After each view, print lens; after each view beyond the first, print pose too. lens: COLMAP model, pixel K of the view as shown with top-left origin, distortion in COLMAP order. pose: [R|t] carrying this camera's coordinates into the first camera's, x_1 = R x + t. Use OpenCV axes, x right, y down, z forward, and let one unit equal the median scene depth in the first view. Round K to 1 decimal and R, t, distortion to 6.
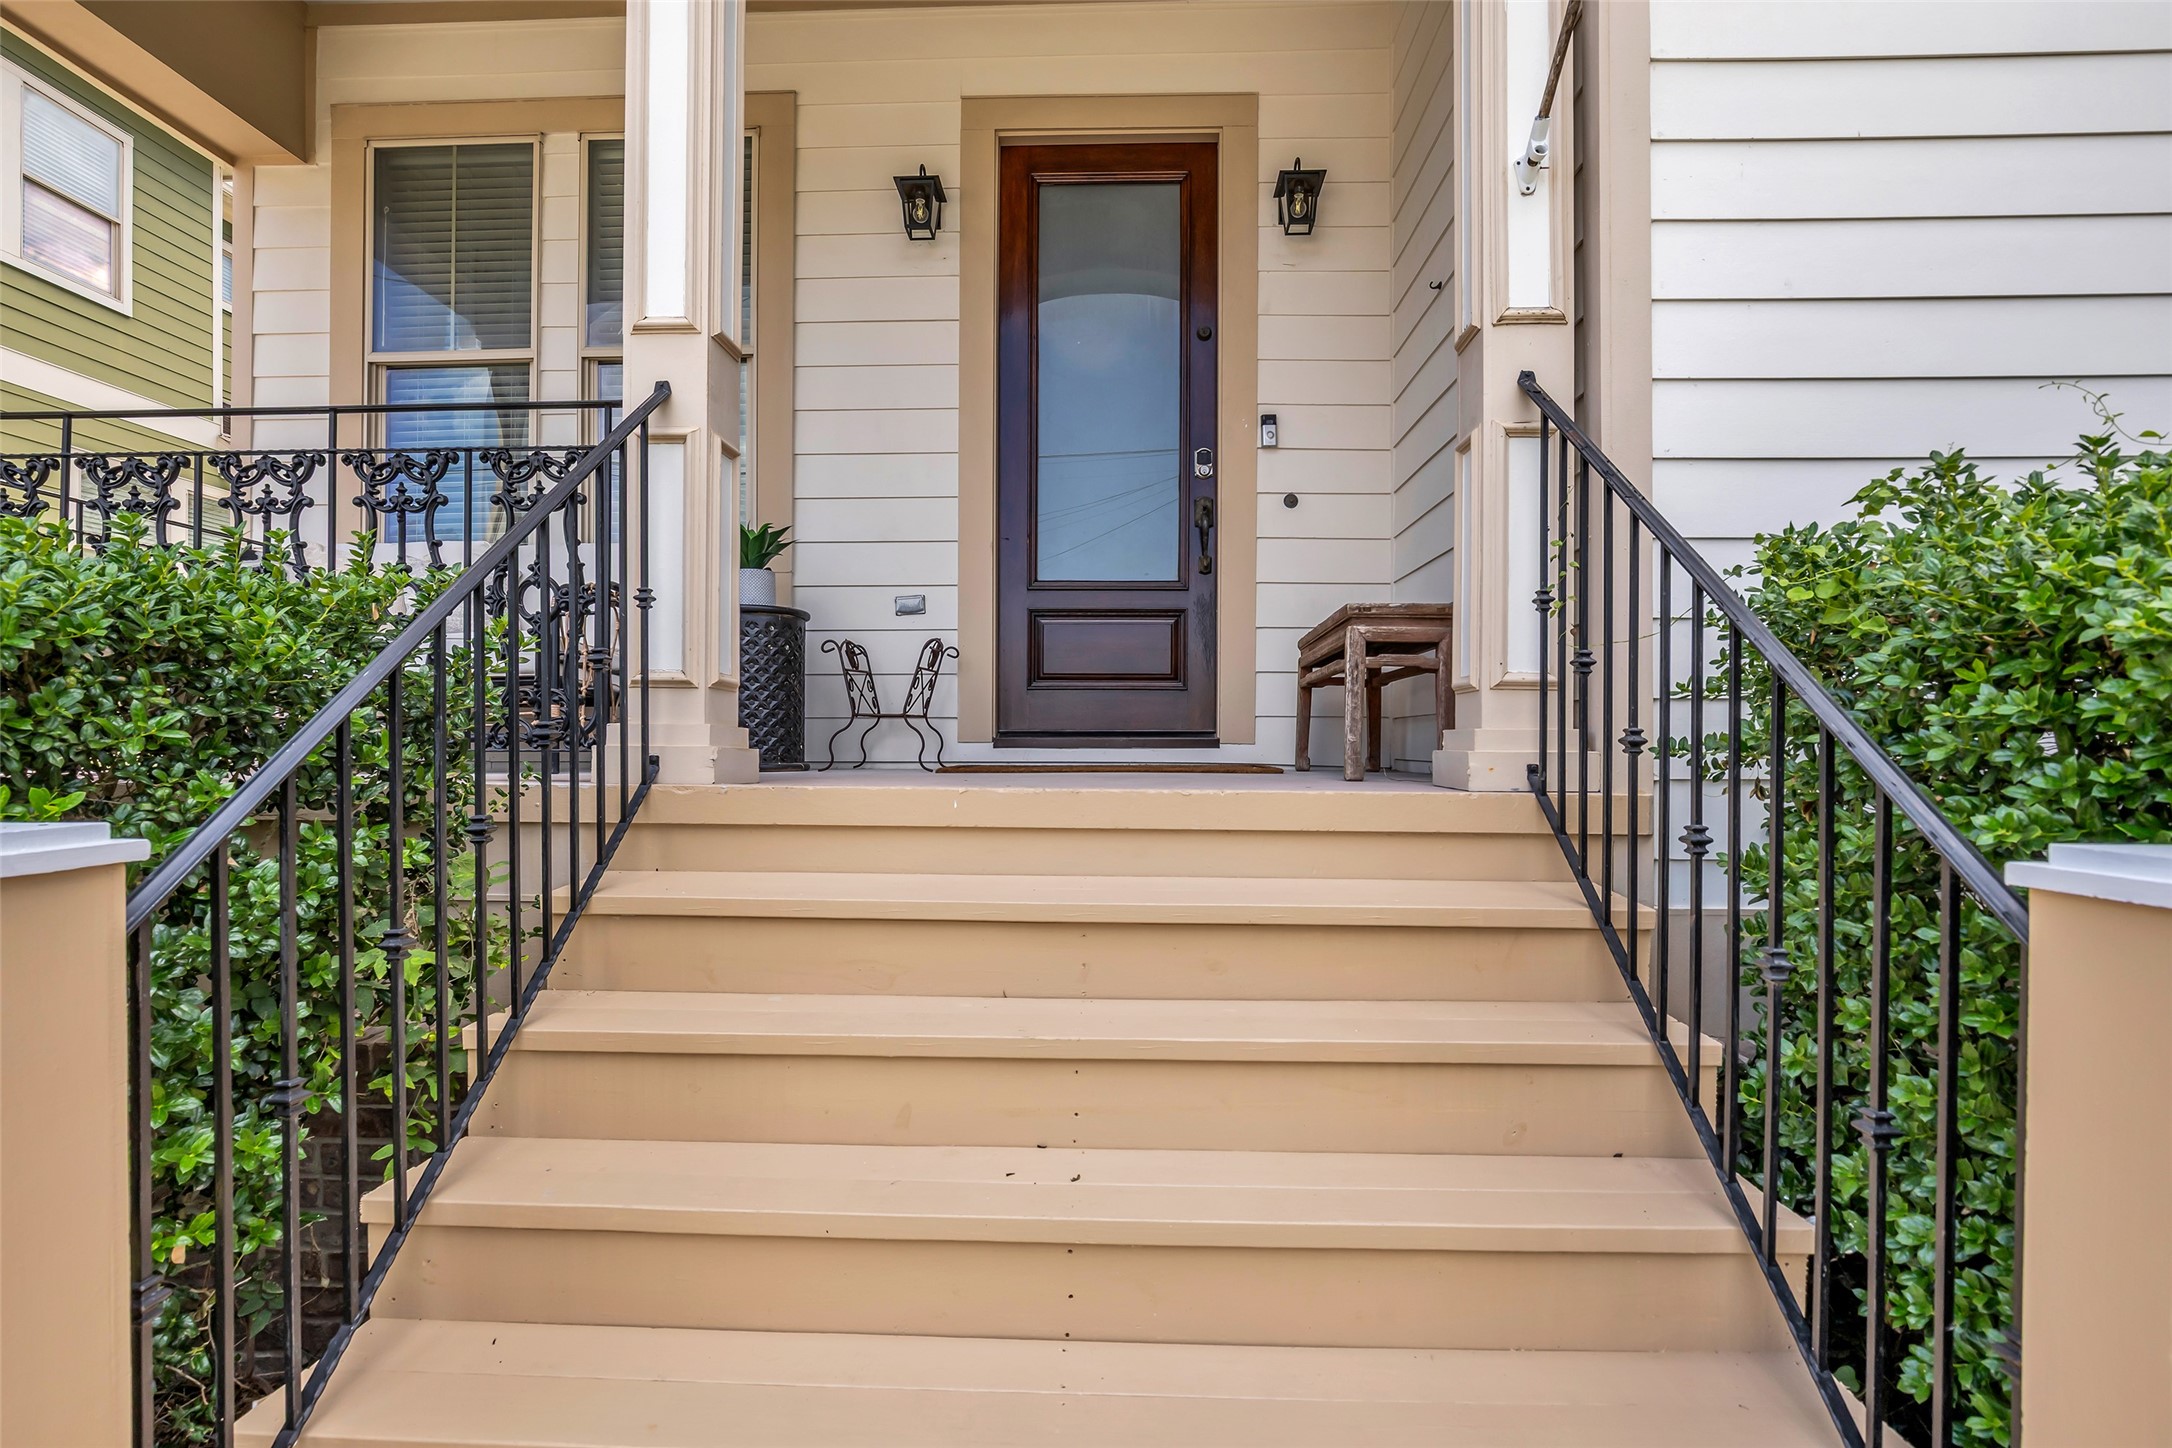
lens RADIAL K [[1058.5, 0, 1081.0], [0, 1058.5, 737.1], [0, 0, 1]] dist [0.000064, -0.000008]
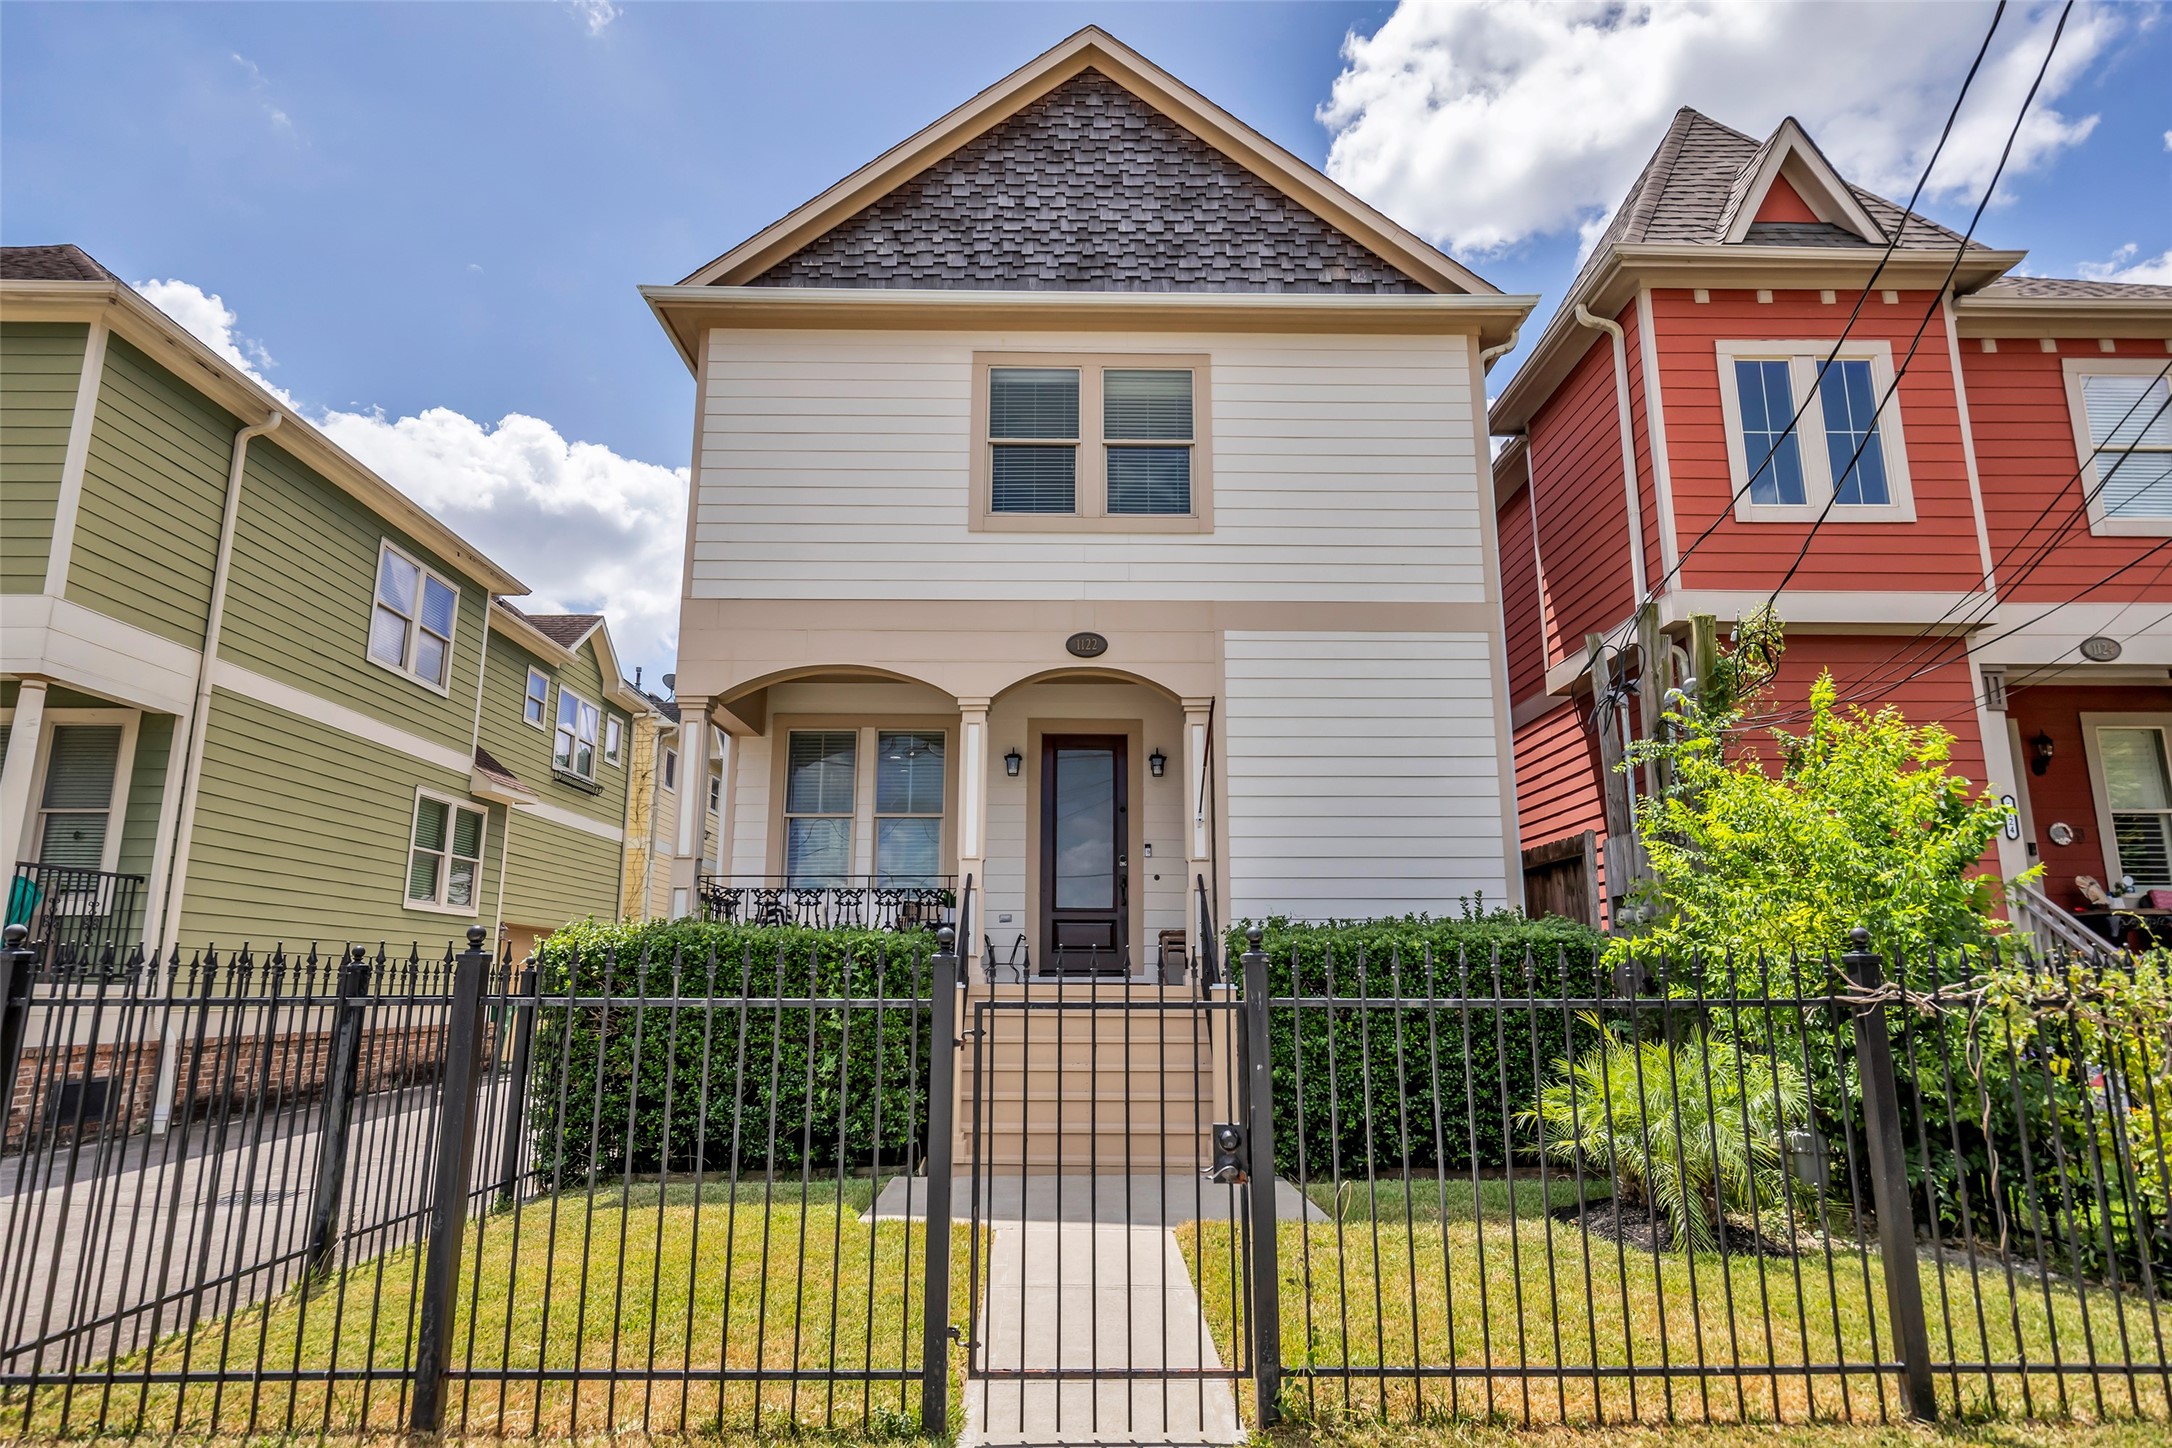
lens RADIAL K [[1231.4, 0, 1082.0], [0, 1231.4, 718.8], [0, 0, 1]] dist [-0.000771, -0.000053]
pose [[0.998790, 0.010122, 0.048124, -0.125901], [0.000060, 0.978335, -0.207027, 0.015568], [-0.049177, 0.206779, 0.977151, -1.932334]]
